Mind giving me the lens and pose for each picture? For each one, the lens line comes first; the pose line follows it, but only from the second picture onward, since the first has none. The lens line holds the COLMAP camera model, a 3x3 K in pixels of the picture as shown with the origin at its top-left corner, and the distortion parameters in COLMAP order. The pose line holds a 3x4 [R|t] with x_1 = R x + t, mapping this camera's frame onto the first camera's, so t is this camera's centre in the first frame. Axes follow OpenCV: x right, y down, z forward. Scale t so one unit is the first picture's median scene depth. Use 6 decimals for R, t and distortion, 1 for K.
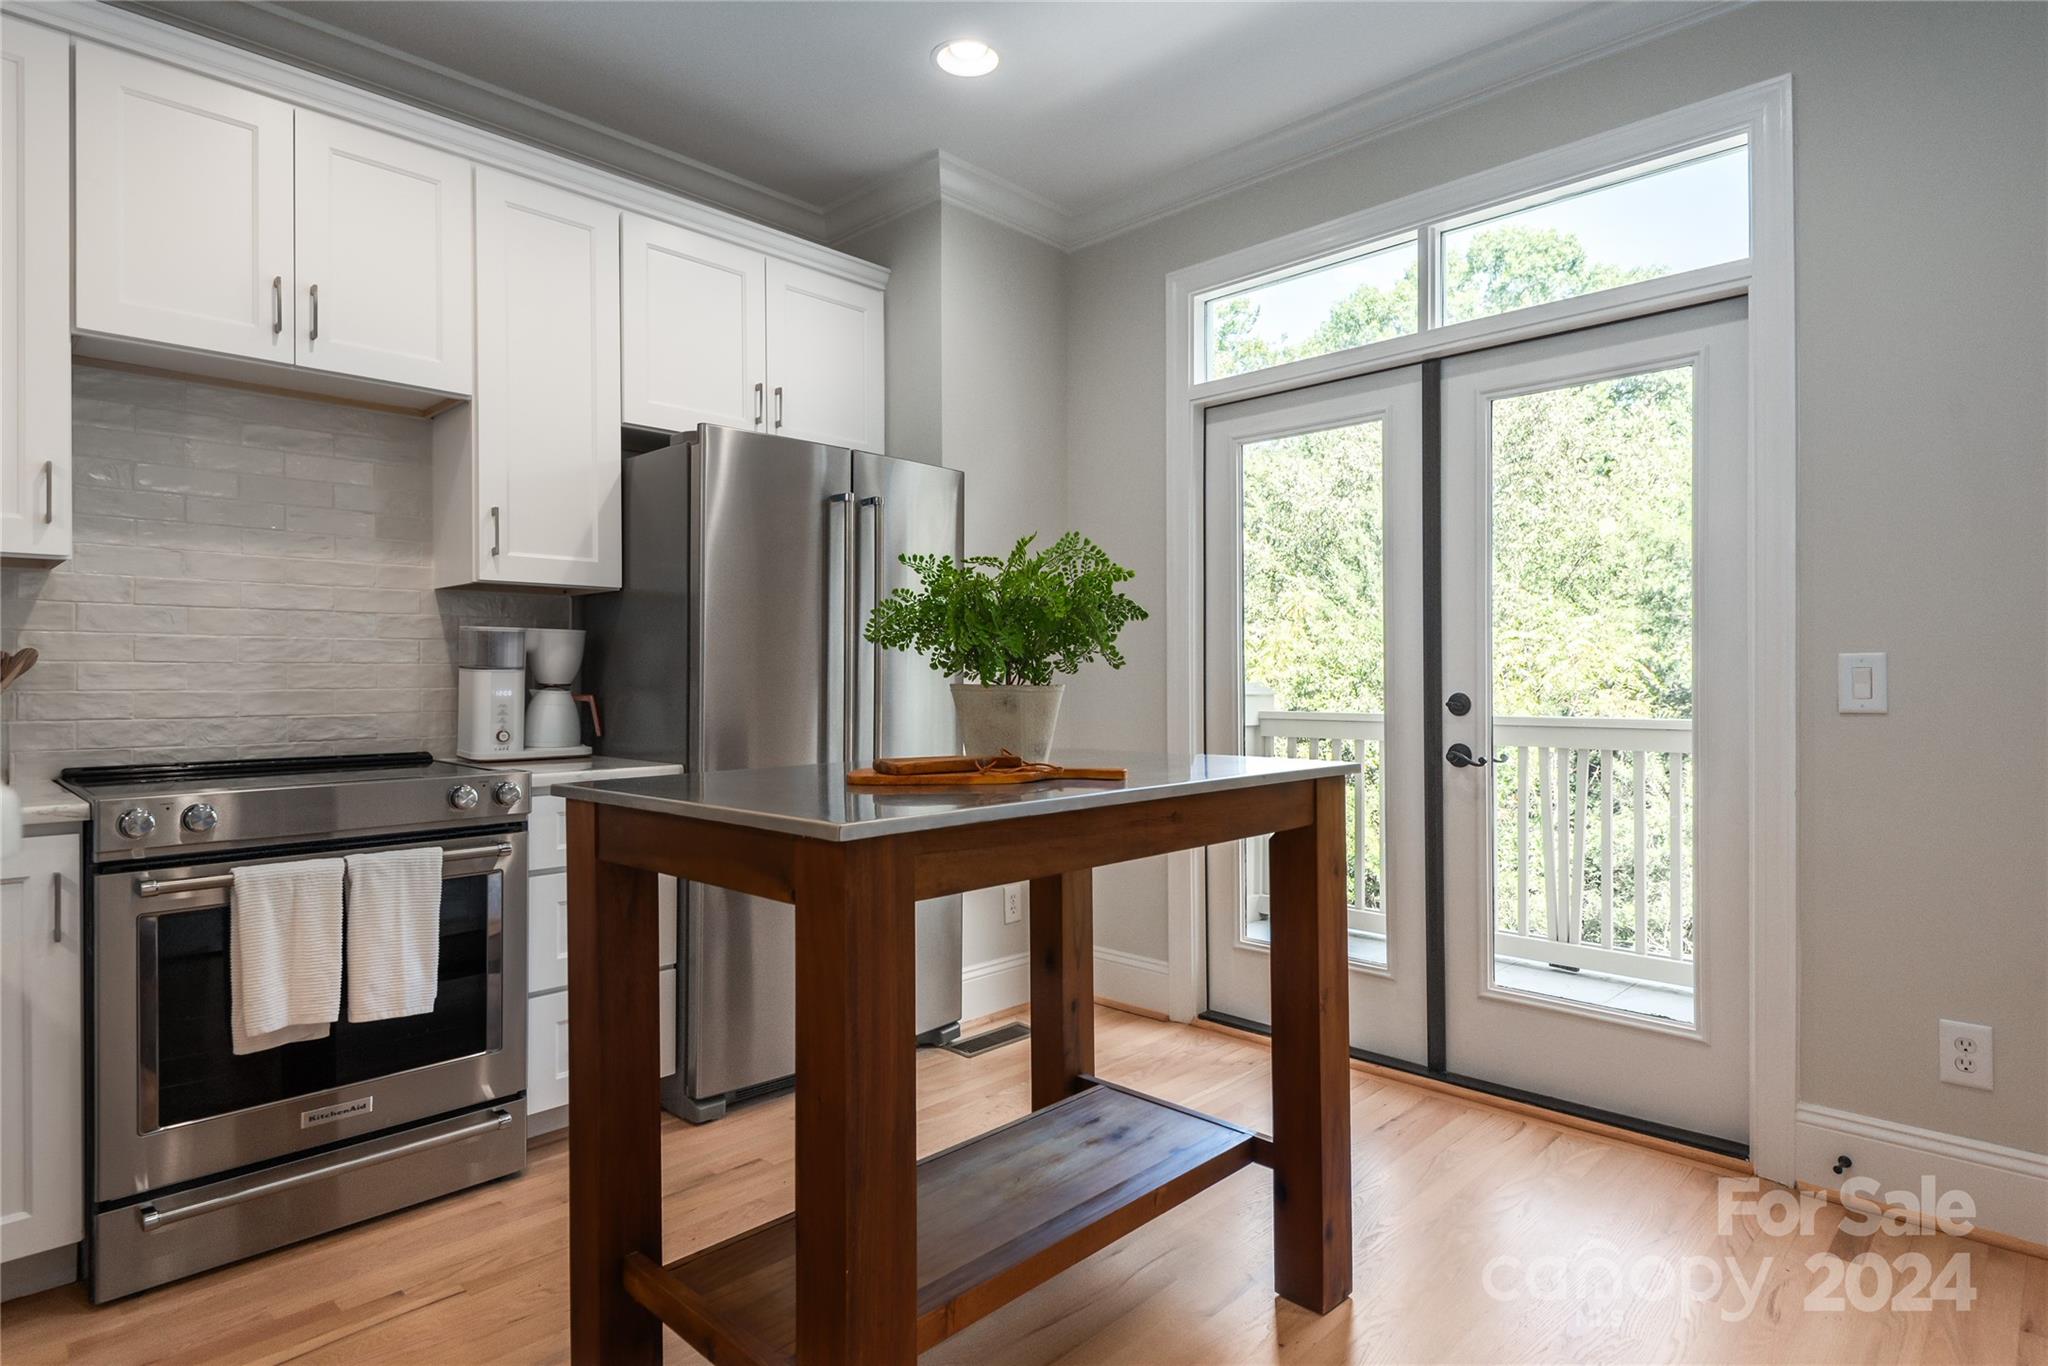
lens RADIAL K [[1094.2, 0, 1019.5], [0, 1094.2, 678.4], [0, 0, 1]] dist [0.001823, -0.002325]
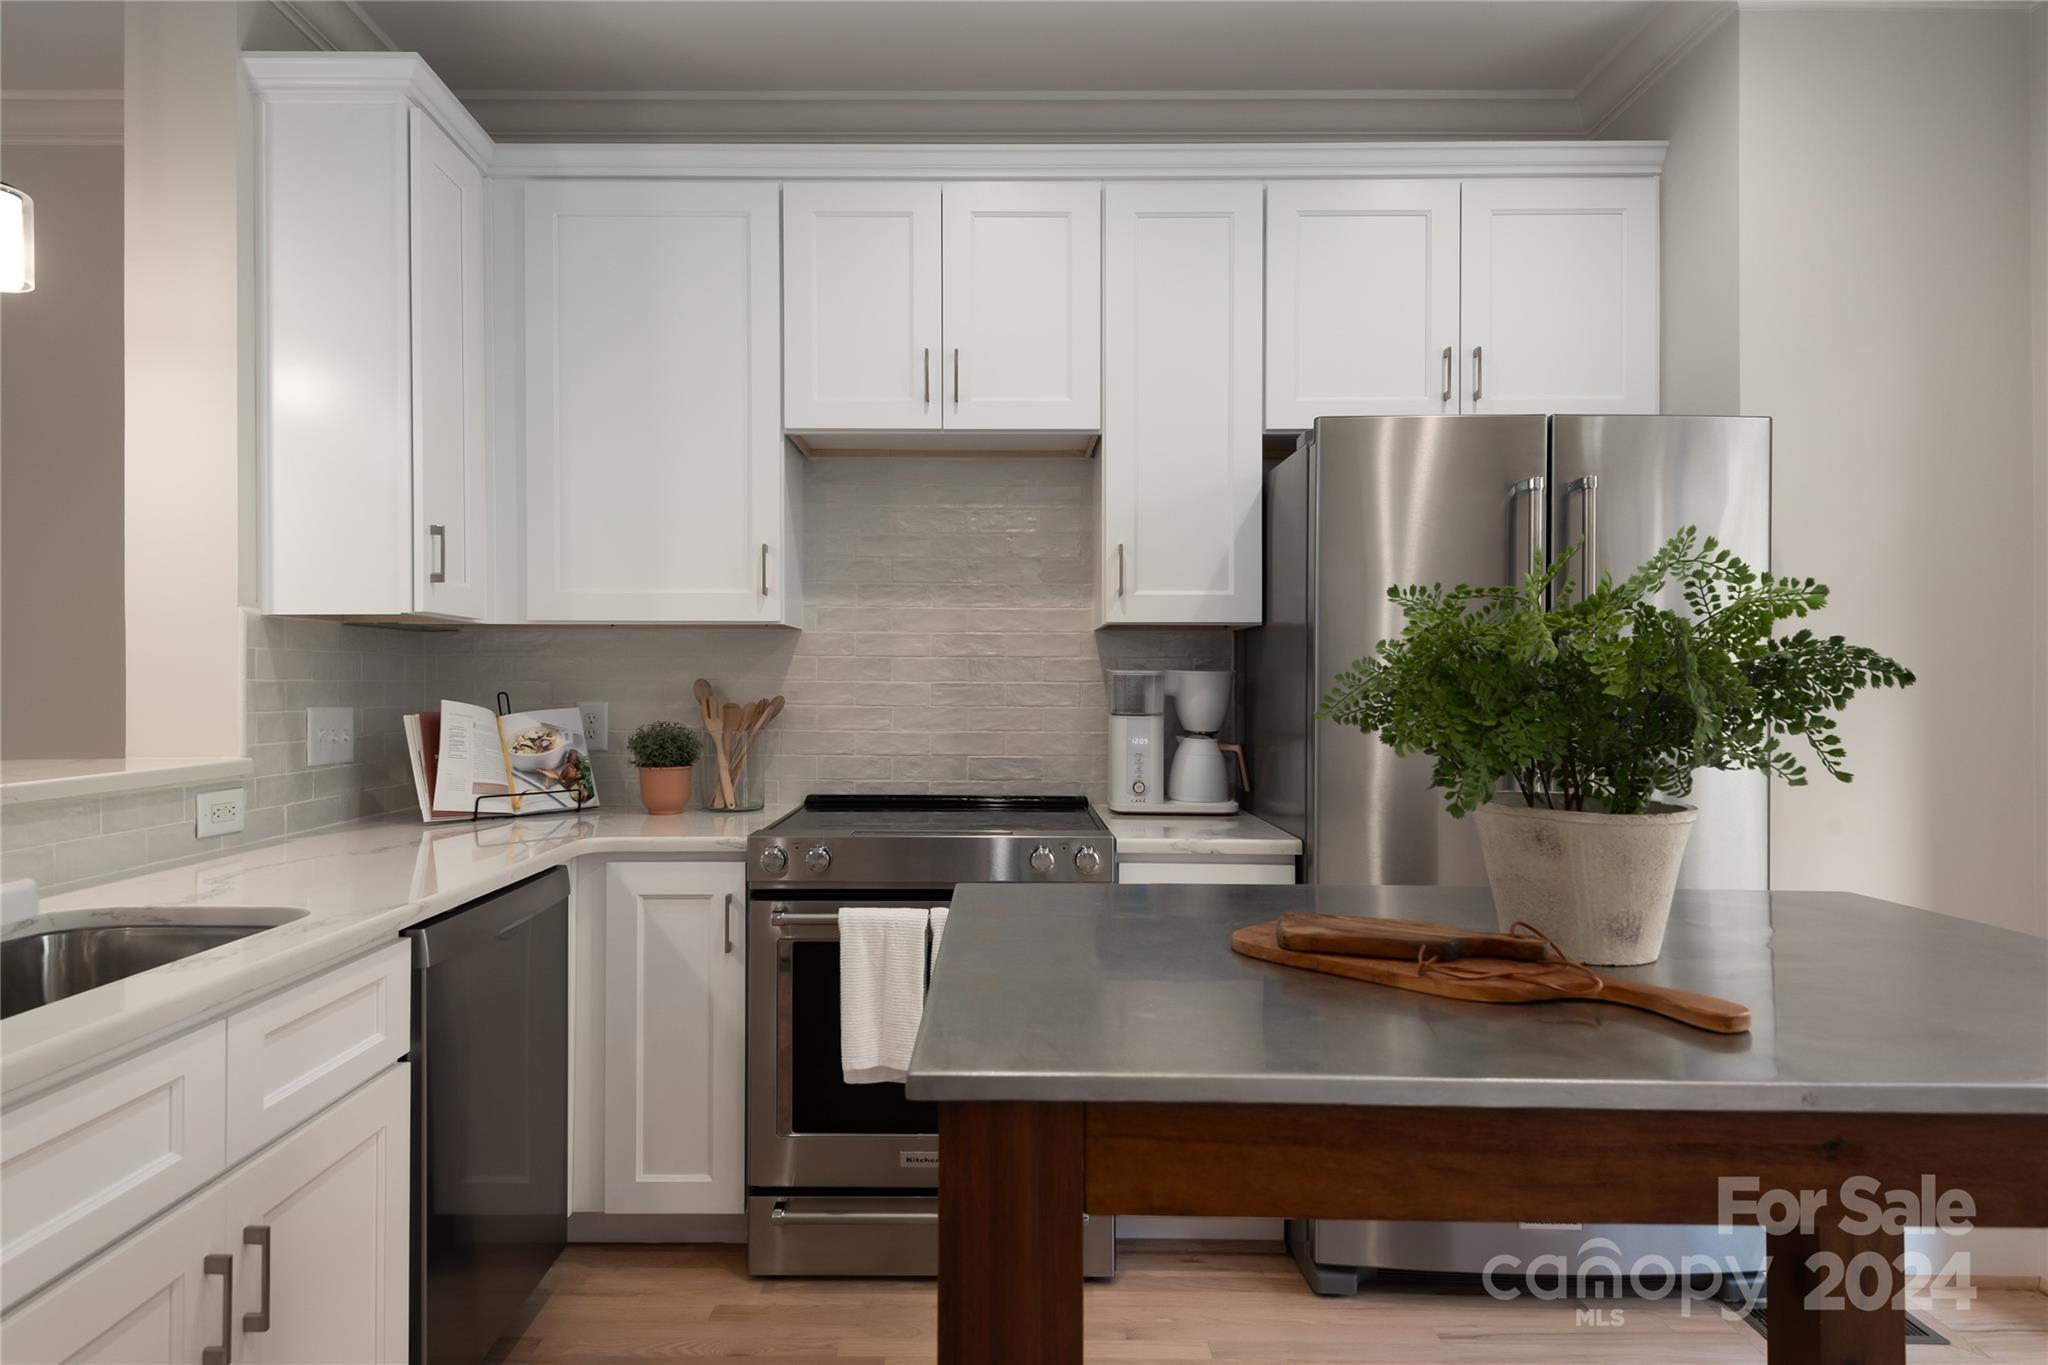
lens RADIAL K [[1133.9, 0, 980.7], [0, 1133.9, 676.7], [0, 0, 1]] dist [0.025683, -0.002588]
pose [[0.691809, -0.000322, -0.722080, 0.141182], [-0.005486, 0.999969, -0.005701, -0.037460], [0.722059, 0.007905, 0.691786, 0.247872]]
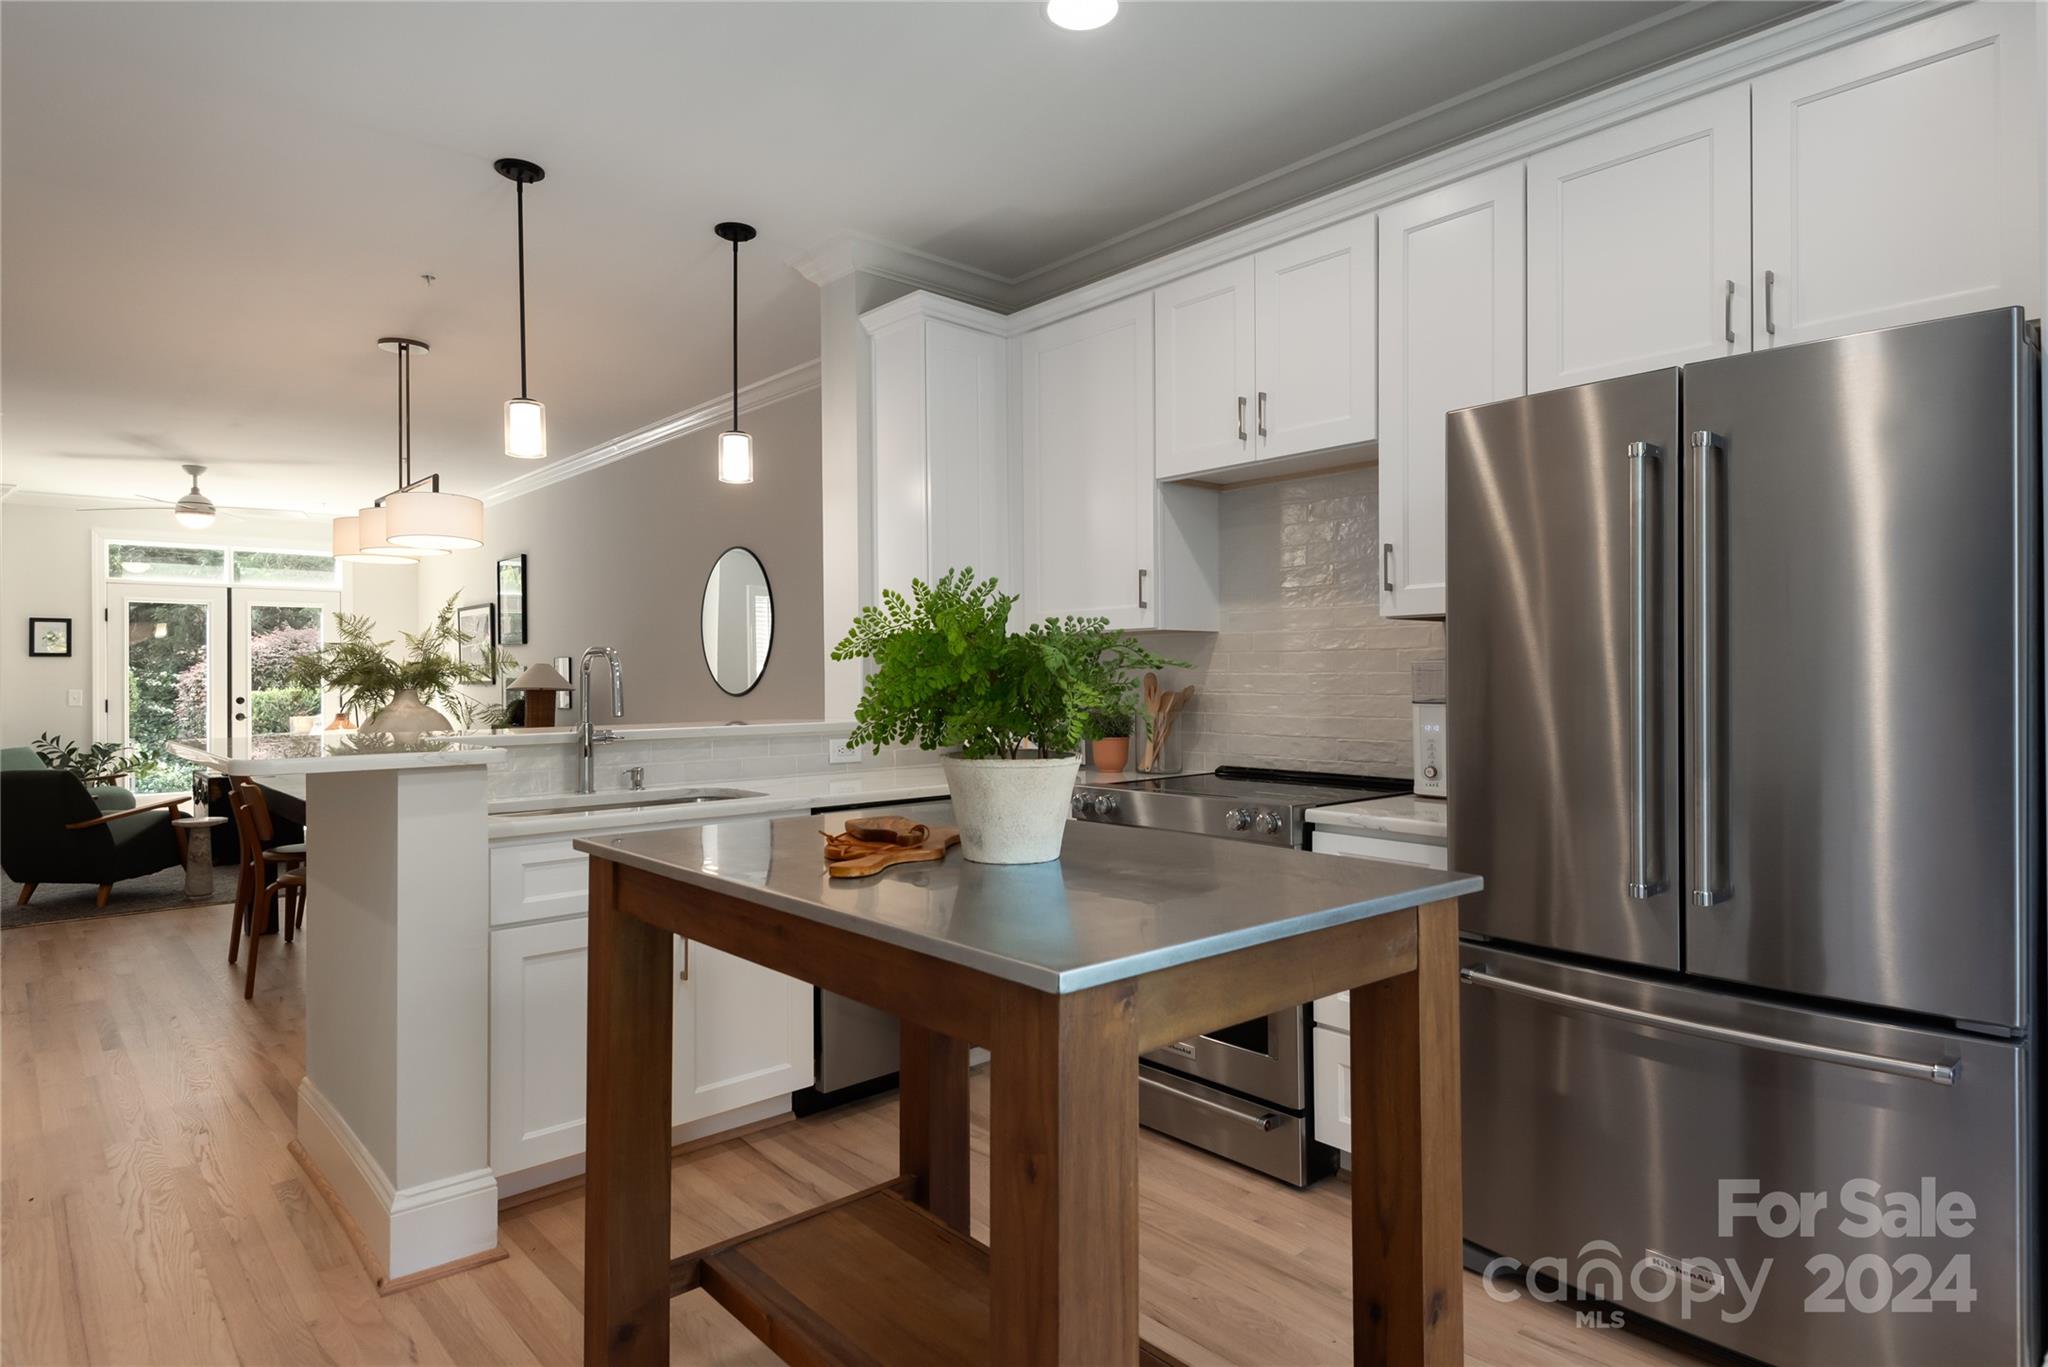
lens RADIAL K [[1094.2, 0, 996.4], [0, 1094.2, 673.1], [0, 0, 1]] dist [0.001823, -0.002325]
pose [[-0.061712, -0.003079, -0.998089, 0.558582], [0.006267, 0.999974, -0.003472, -0.036304], [0.998074, -0.006469, -0.061691, 0.715330]]
